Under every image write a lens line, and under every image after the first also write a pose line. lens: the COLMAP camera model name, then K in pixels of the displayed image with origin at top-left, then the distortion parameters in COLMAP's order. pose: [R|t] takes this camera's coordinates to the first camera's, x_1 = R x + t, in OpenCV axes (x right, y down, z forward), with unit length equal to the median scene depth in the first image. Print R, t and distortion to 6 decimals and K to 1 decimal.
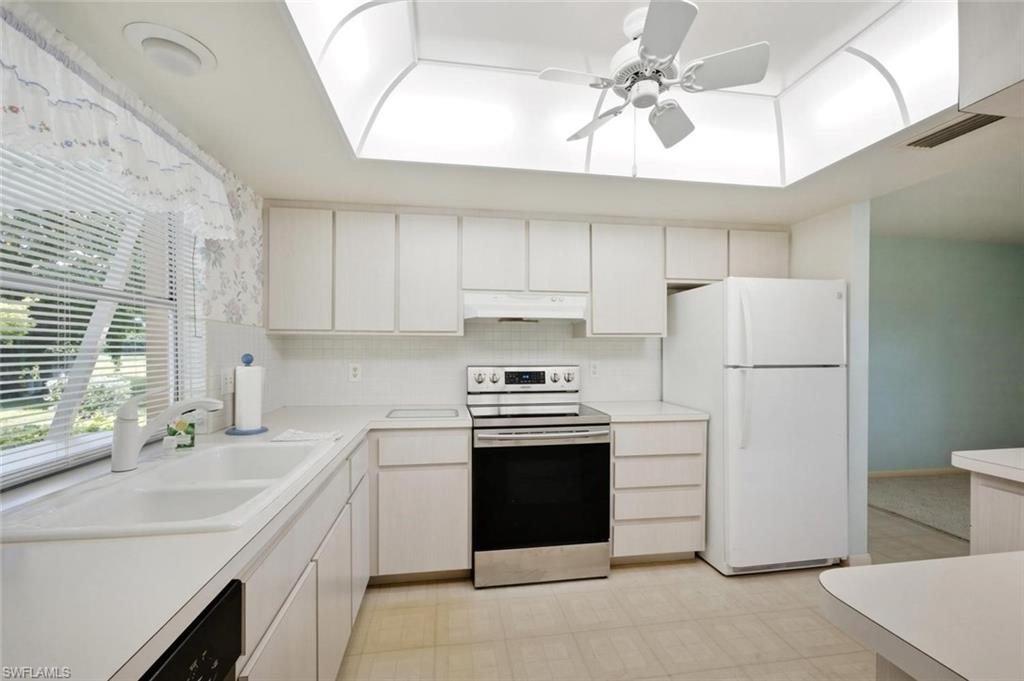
lens RADIAL K [[431.3, 0, 515.7], [0, 431.3, 344.8], [0, 0, 1]] dist [0.009138, 0.000348]
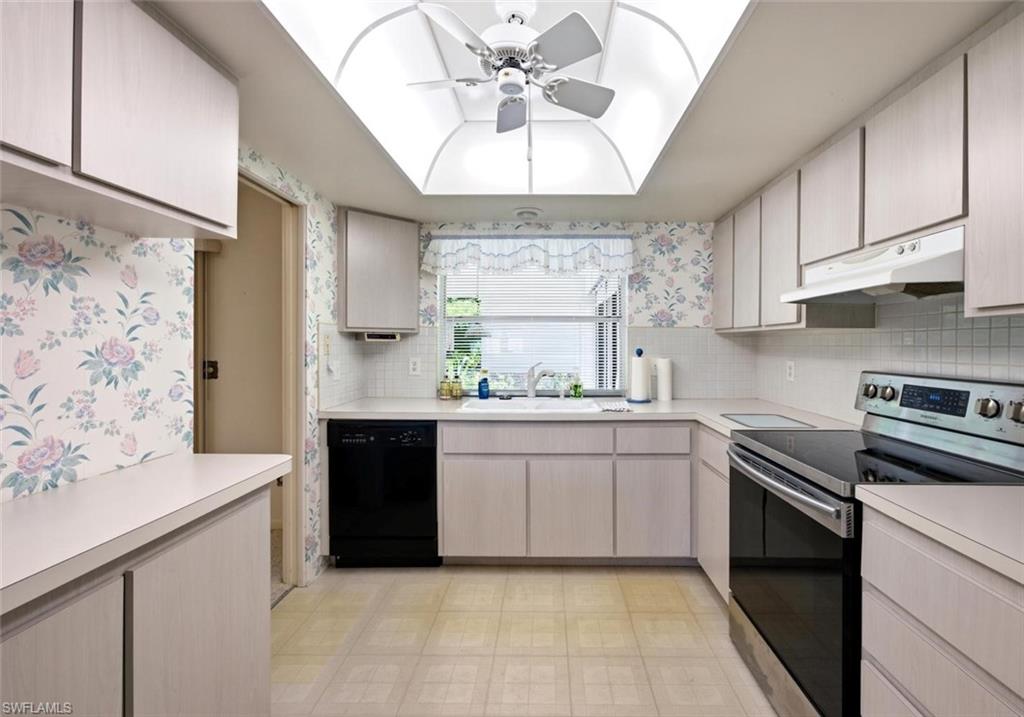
lens RADIAL K [[482.9, 0, 533.8], [0, 482.9, 342.8], [0, 0, 1]] dist [0.001914, 0.000590]
pose [[-0.189901, -0.006570, -0.981781, 0.728853], [0.011160, 0.999899, -0.008850, 0.007287], [0.981740, -0.012638, -0.189809, 0.665001]]
